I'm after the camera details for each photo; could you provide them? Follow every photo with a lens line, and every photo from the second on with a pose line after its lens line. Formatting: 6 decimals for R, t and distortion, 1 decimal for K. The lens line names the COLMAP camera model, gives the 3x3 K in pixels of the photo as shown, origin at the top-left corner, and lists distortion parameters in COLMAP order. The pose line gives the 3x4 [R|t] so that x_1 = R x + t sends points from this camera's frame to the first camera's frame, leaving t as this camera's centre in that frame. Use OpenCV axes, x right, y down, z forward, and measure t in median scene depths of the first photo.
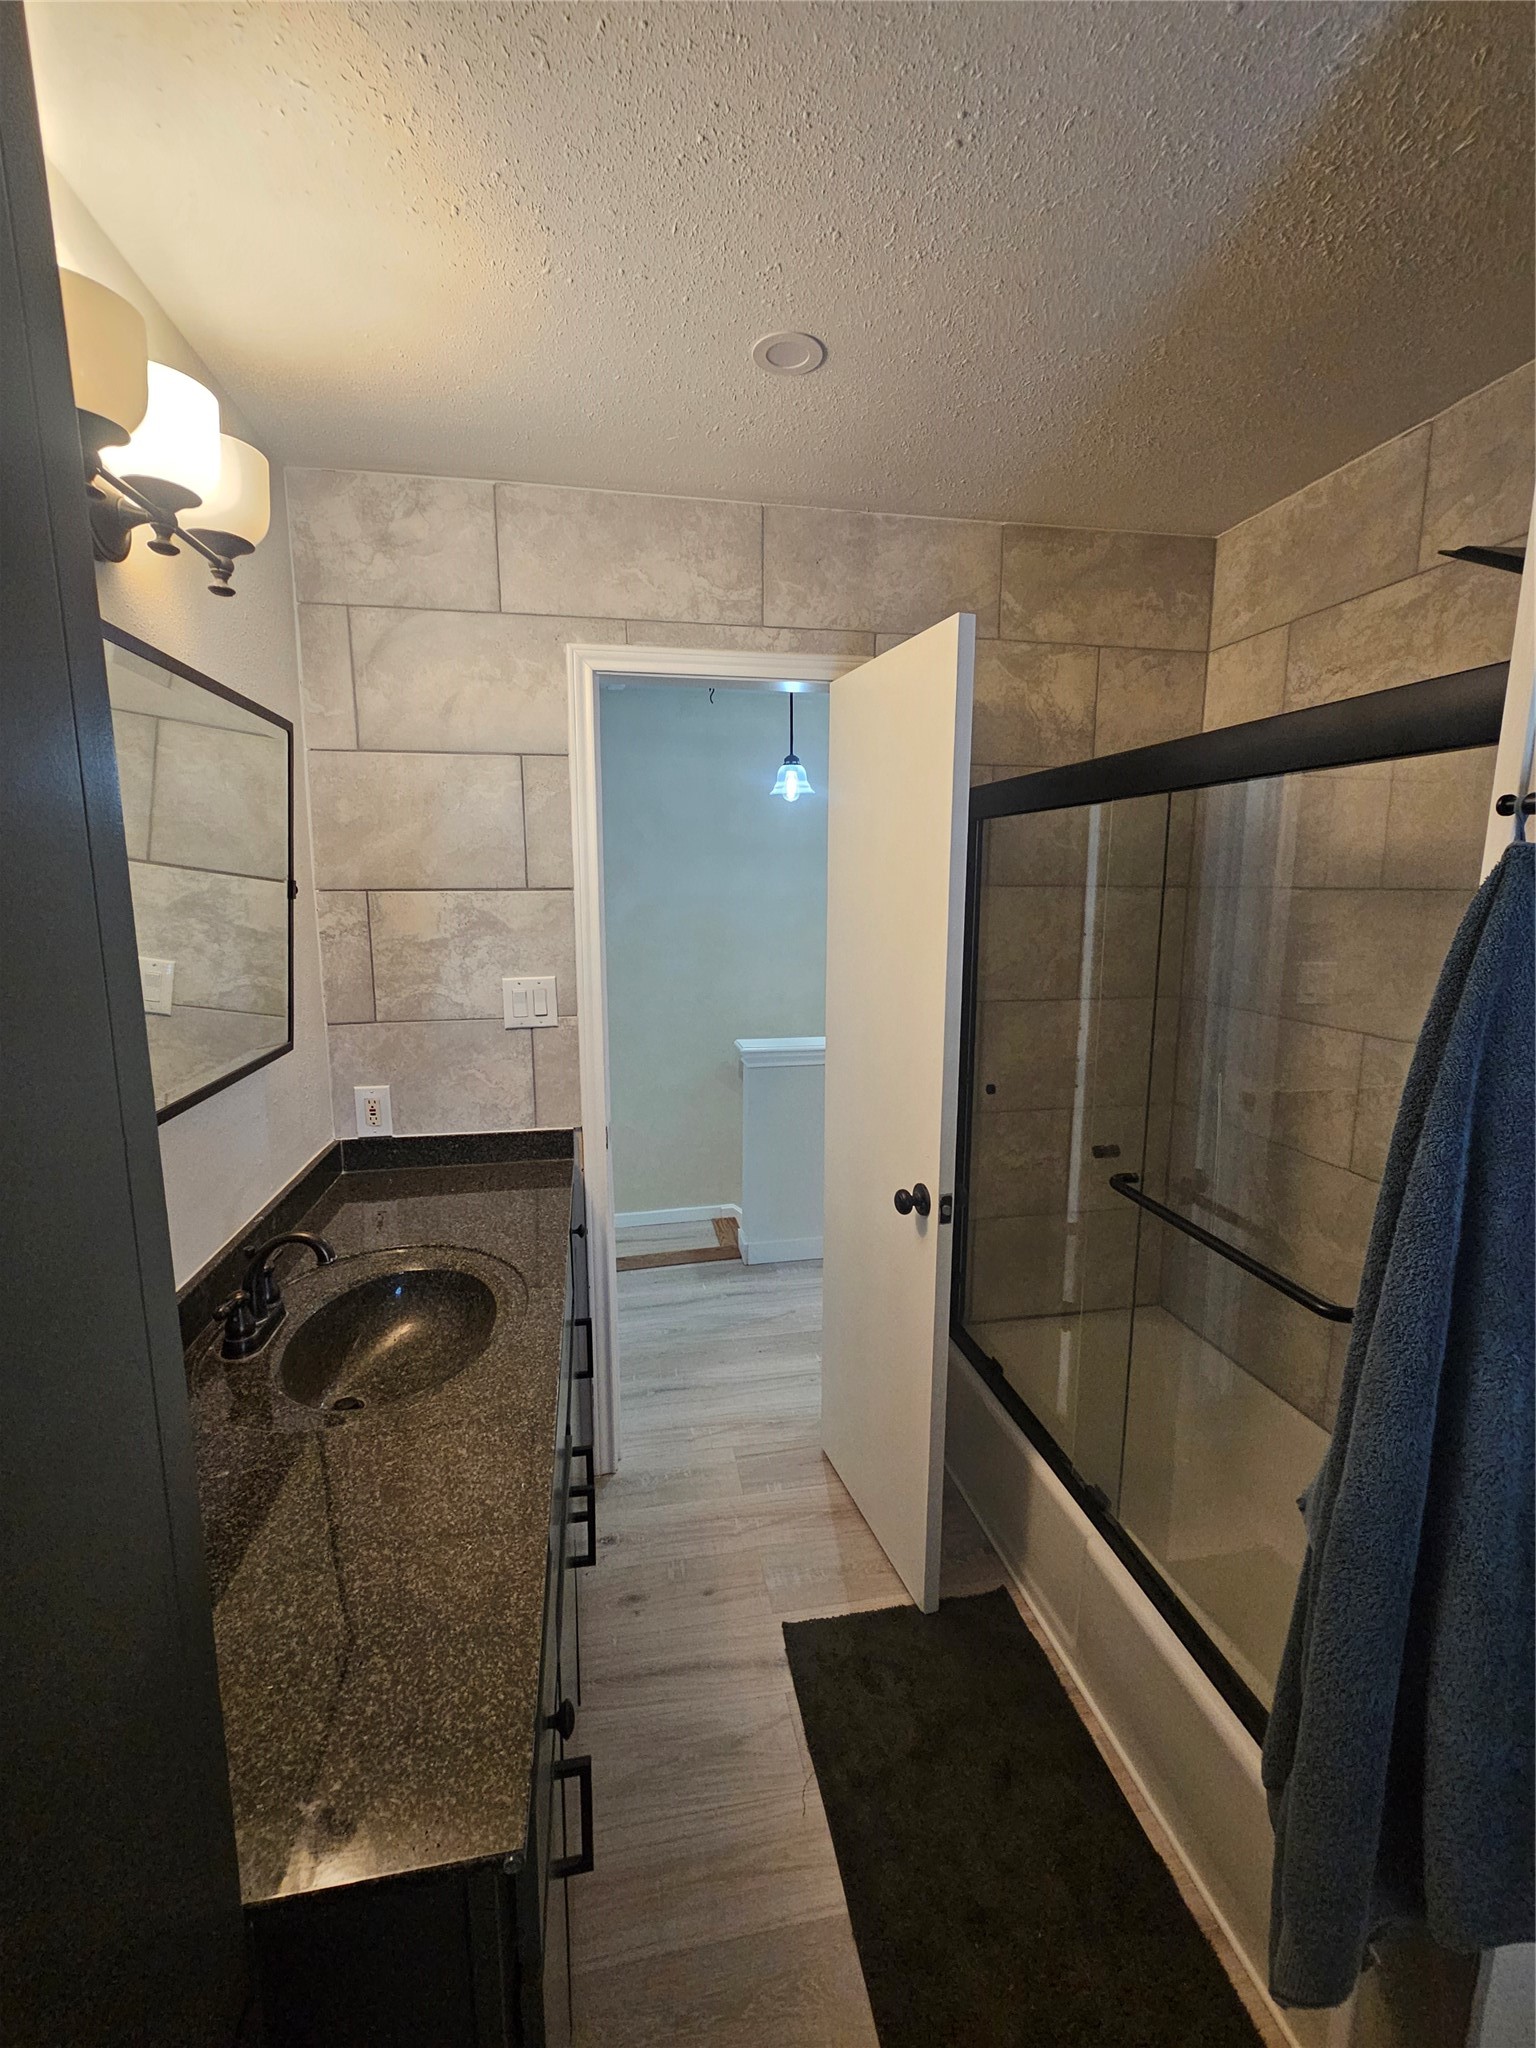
lens RADIAL K [[834.1, 0, 756.6], [0, 834.1, 1027.8], [0, 0, 1]] dist [0.001377, 0.000142]
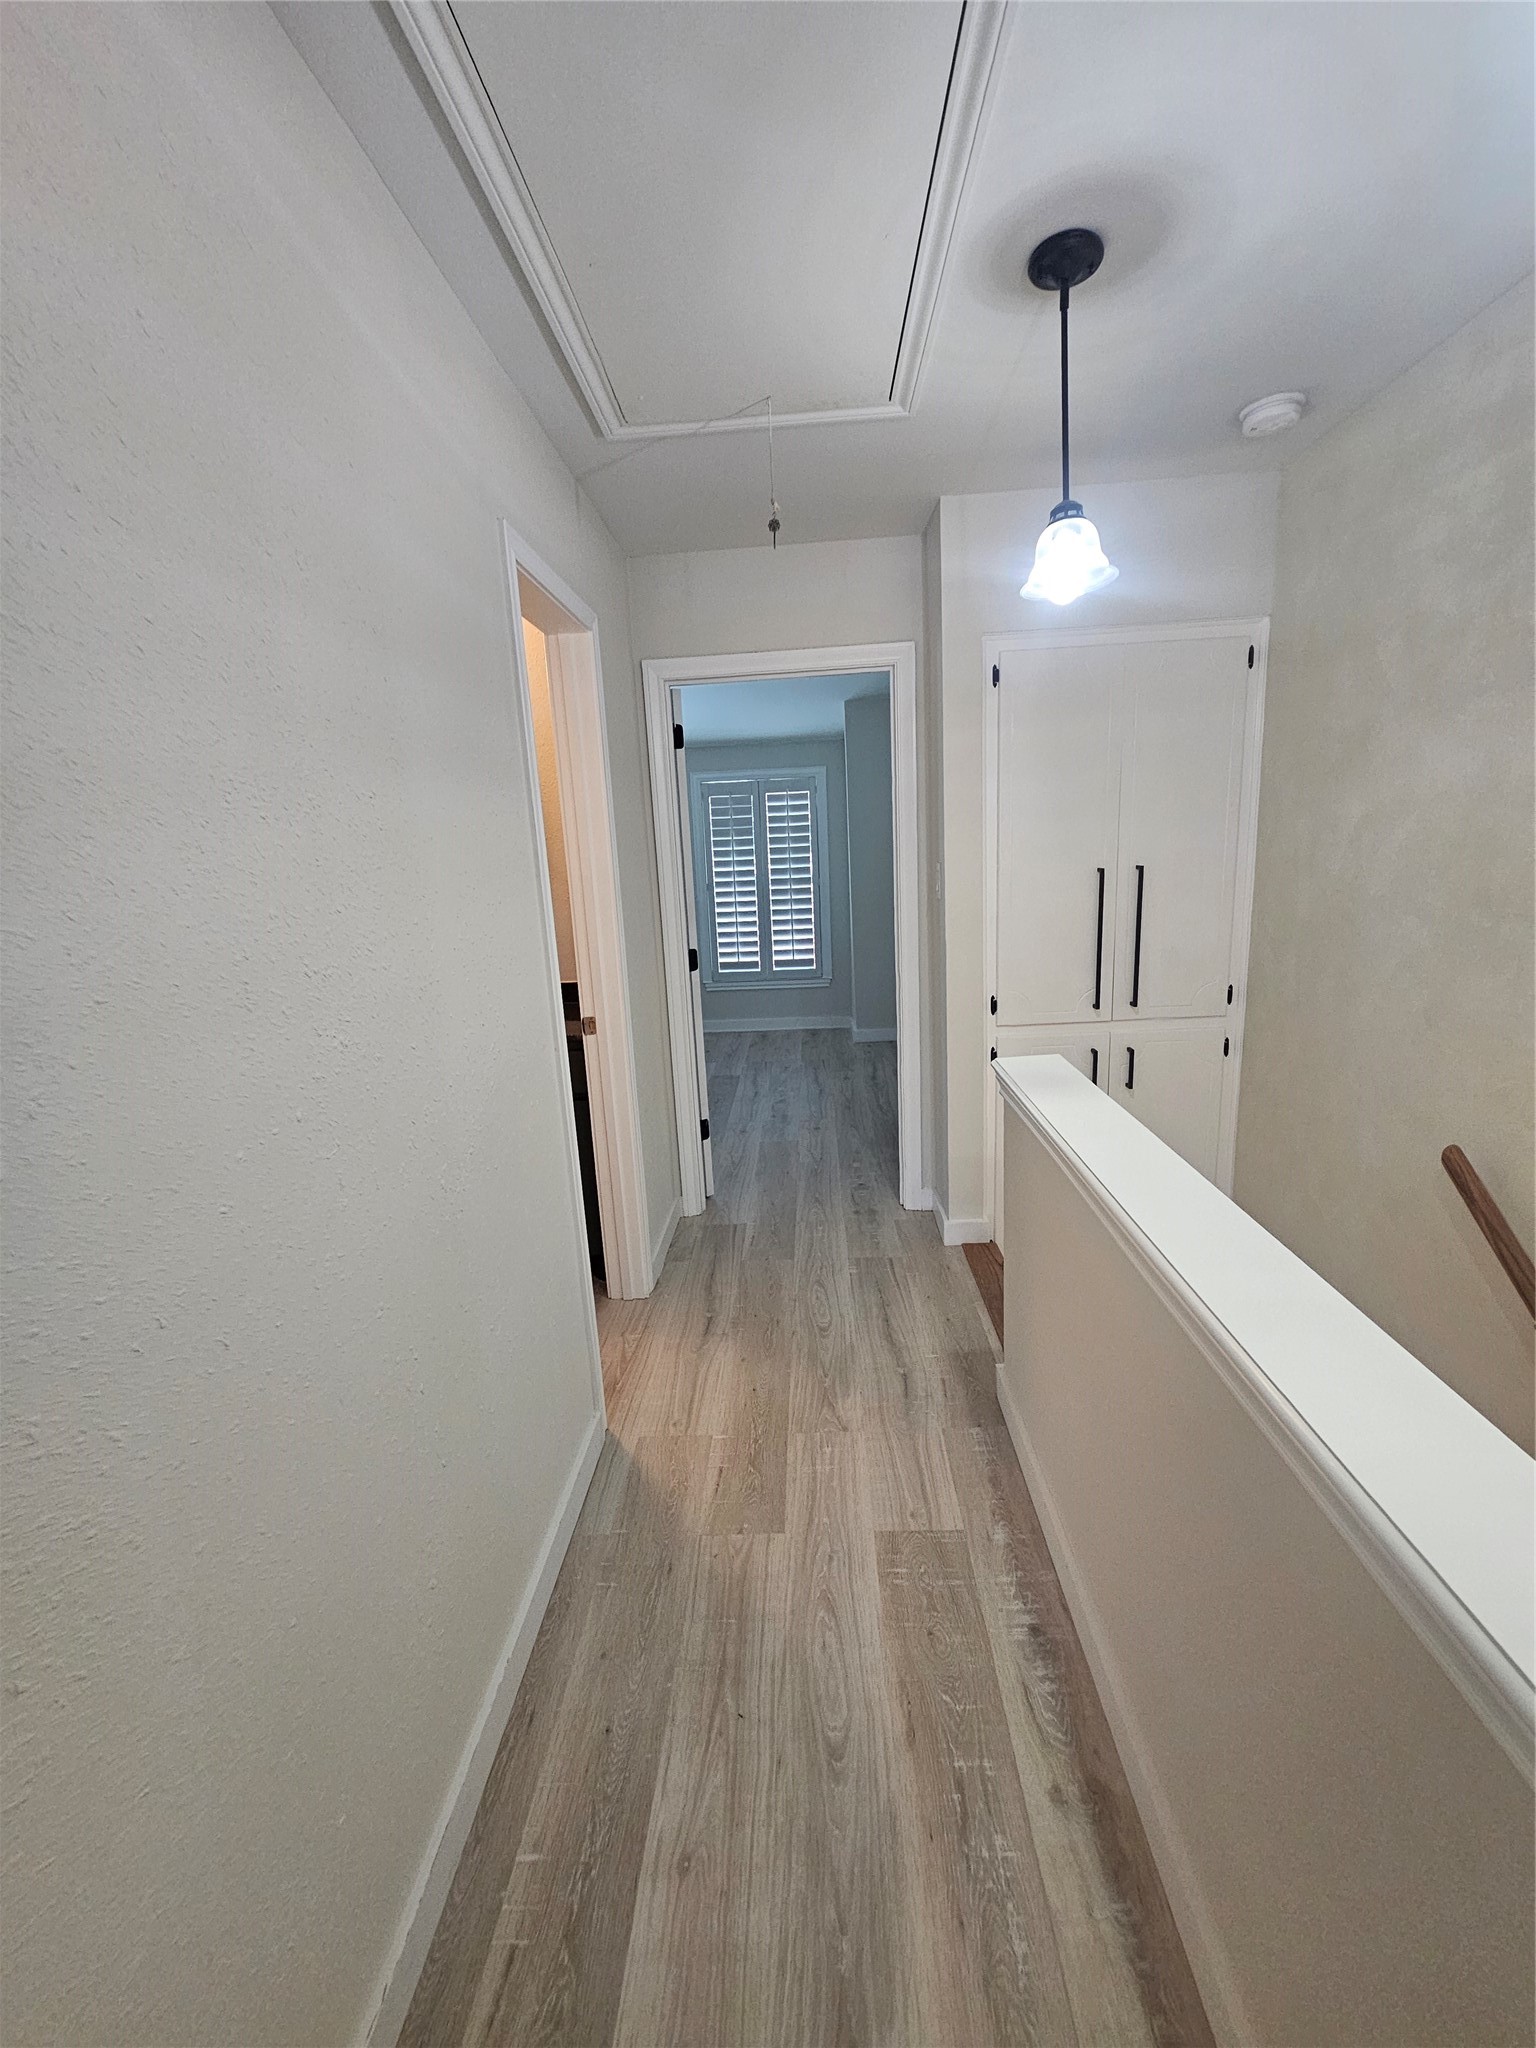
lens RADIAL K [[834.1, 0, 767.4], [0, 834.1, 1012.0], [0, 0, 1]] dist [0.001377, 0.000142]
pose [[-0.224173, 0.216526, -0.950191, 0.625794], [-0.102749, 0.964320, 0.243986, -0.145470], [0.969118, 0.152326, -0.193927, 1.016152]]
